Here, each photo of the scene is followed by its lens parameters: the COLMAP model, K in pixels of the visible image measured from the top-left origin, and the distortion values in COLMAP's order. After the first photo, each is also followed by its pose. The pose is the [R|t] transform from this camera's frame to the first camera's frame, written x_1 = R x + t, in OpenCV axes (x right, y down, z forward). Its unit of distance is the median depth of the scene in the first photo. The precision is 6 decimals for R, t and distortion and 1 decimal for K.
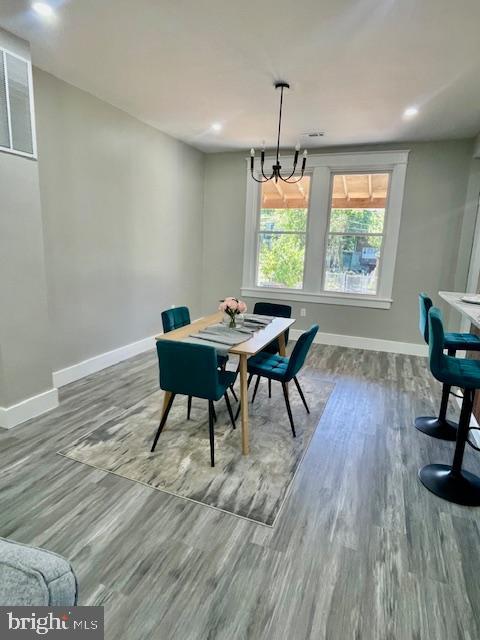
lens RADIAL K [[371.6, 0, 240.0], [0, 371.6, 320.0], [0, 0, 1]] dist [0.002074, 0.001184]
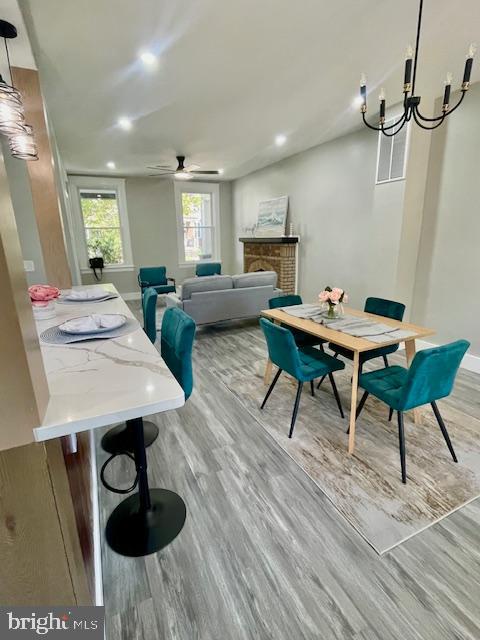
lens RADIAL K [[312.9, 0, 240.0], [0, 312.9, 320.0], [0, 0, 1]] dist [-0.004350, 0.000227]
pose [[-0.681539, 0.162106, -0.713601, 0.909376], [-0.156250, 0.920430, 0.358321, -0.281058], [0.714906, 0.355710, -0.601980, 1.583274]]
